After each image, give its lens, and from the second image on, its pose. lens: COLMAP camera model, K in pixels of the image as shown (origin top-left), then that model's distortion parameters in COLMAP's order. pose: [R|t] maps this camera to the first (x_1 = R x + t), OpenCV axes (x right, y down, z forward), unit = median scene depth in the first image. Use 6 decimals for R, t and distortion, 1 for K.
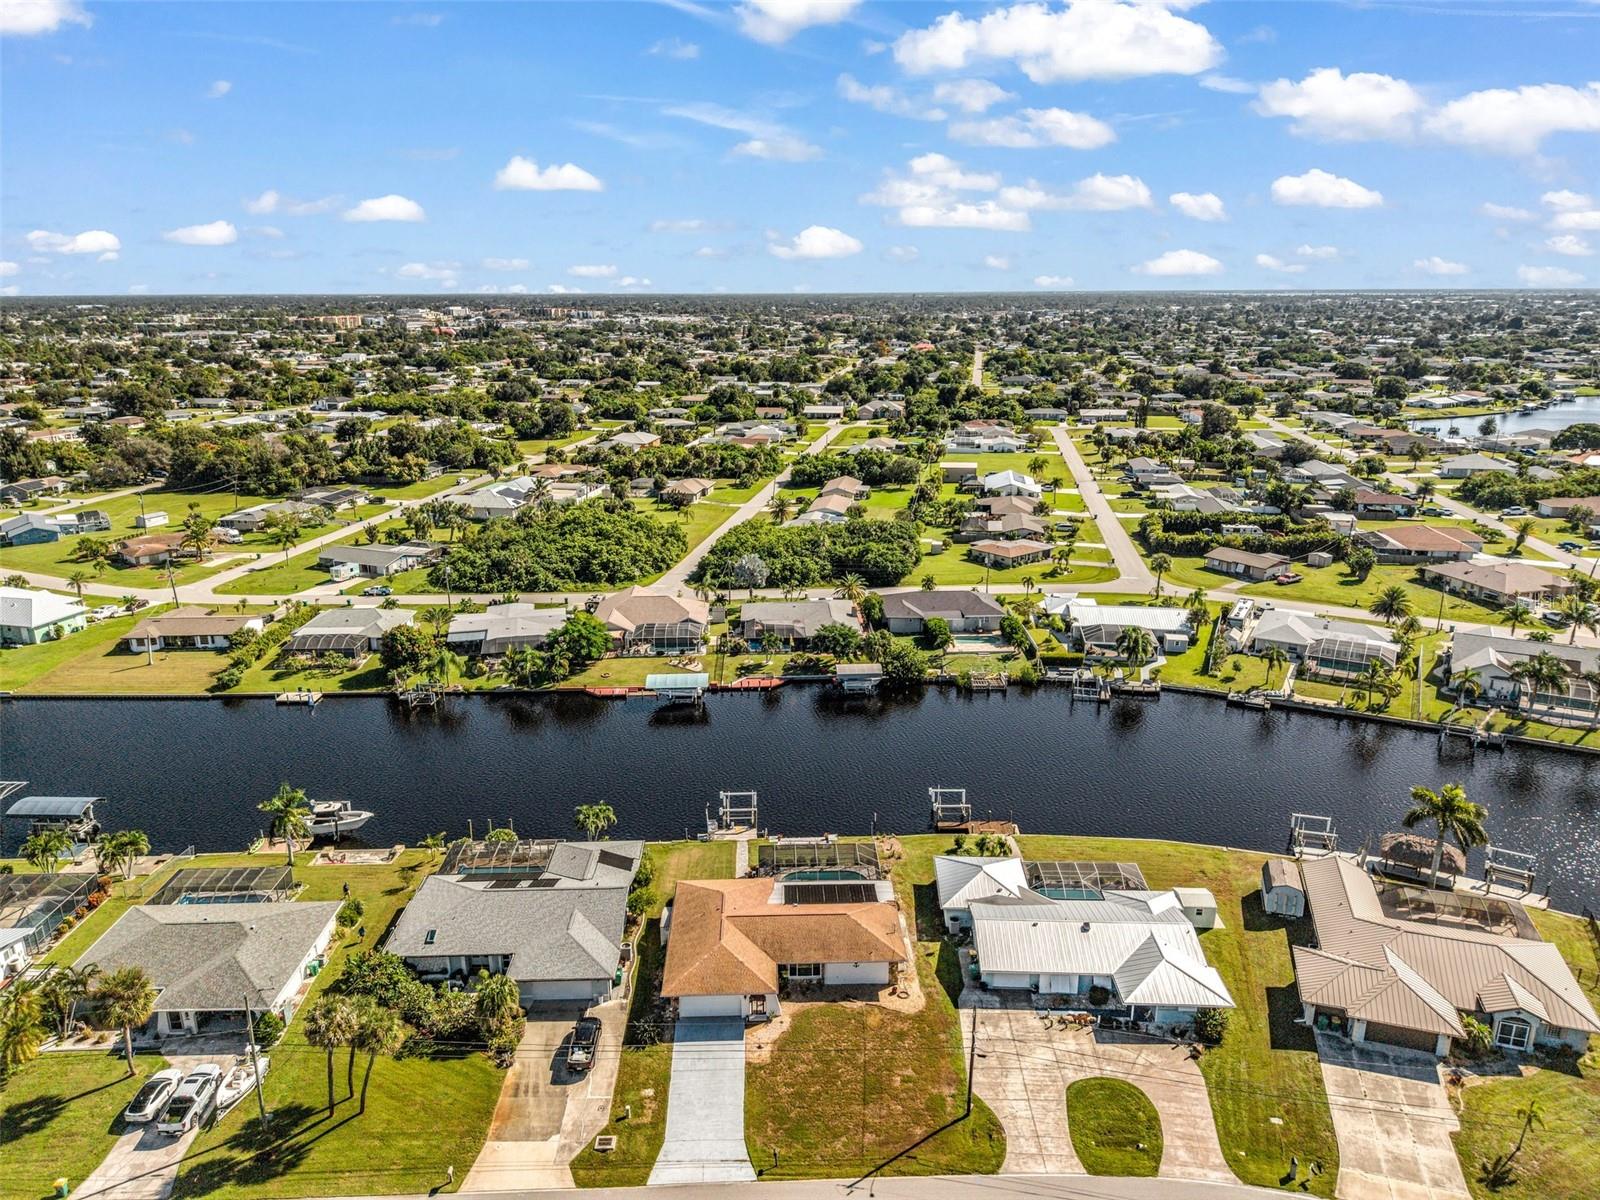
lens RADIAL K [[1062.8, 0, 800.0], [0, 1062.8, 600.0], [0, 0, 1]] dist [0.066178, -0.090736]
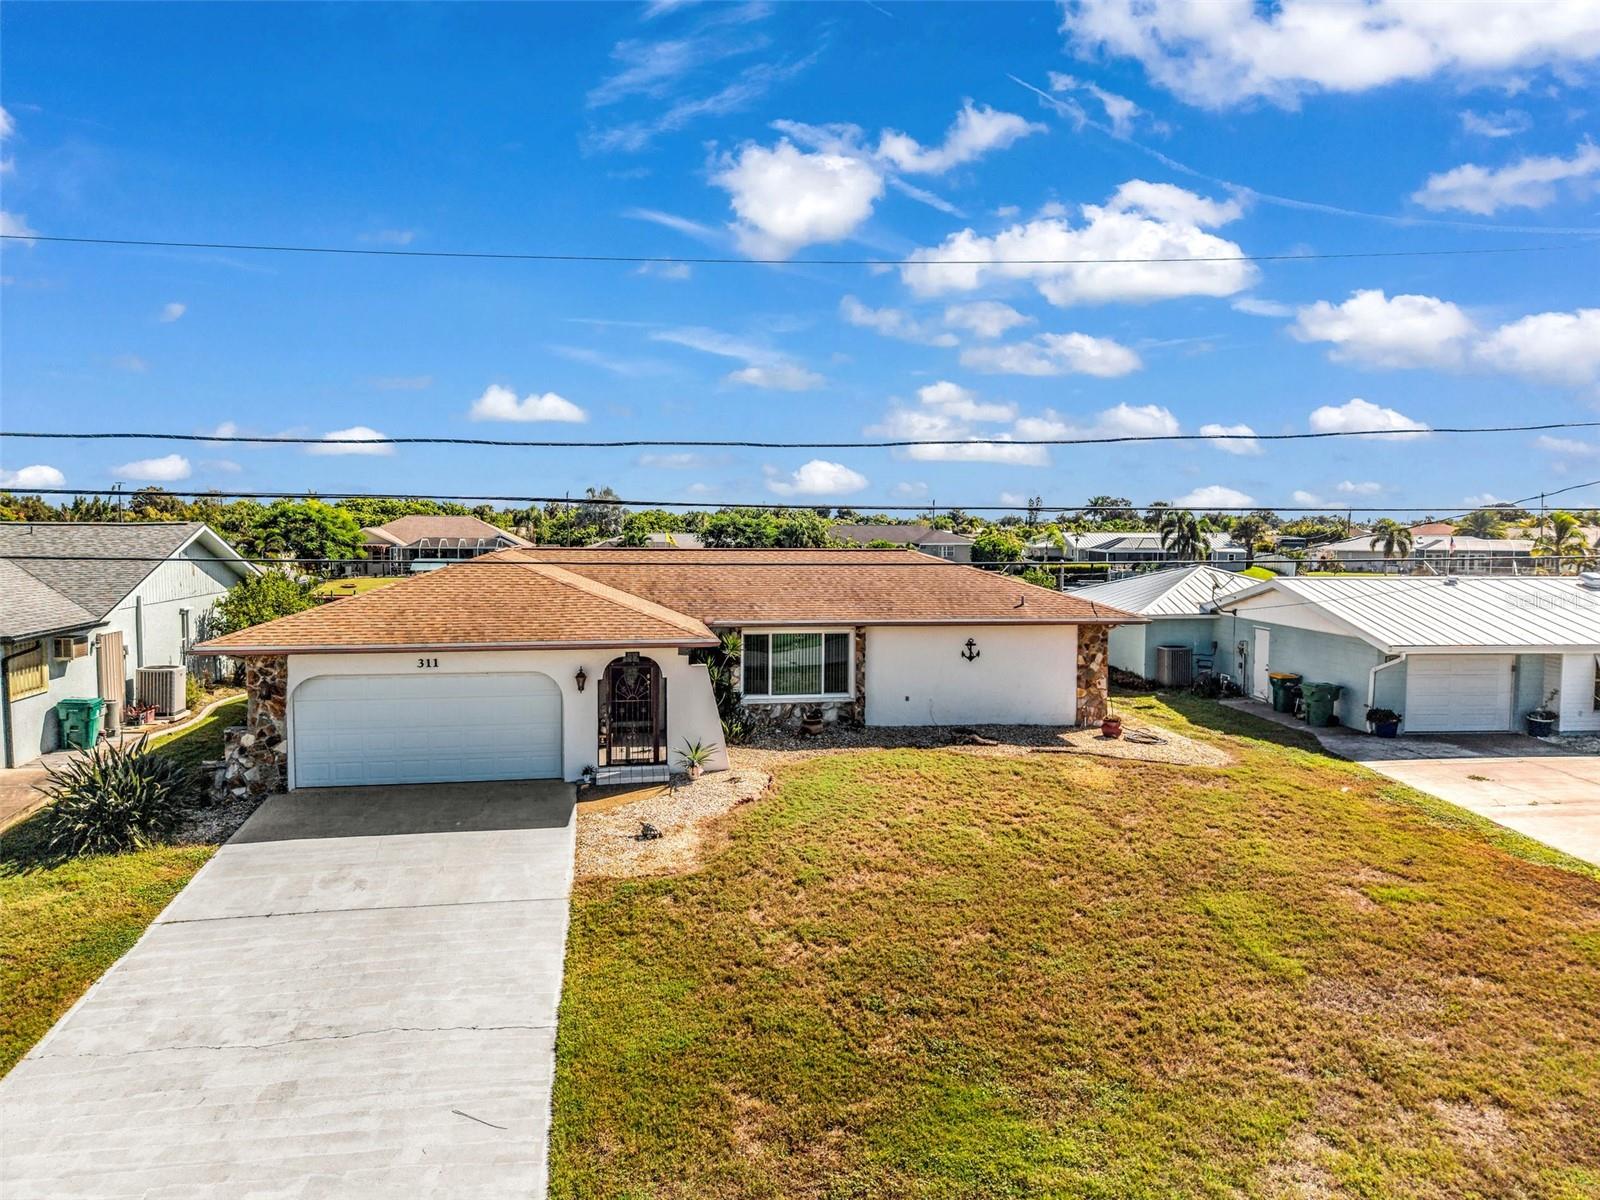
lens RADIAL K [[1067.1, 0, 800.0], [0, 1067.1, 600.0], [0, 0, 1]] dist [0.037452, -0.038898]
pose [[0.989954, 0.001542, 0.141381, -0.035133], [0.027671, 0.978491, -0.204424, 0.391821], [-0.138655, 0.206282, 0.968619, 0.735815]]
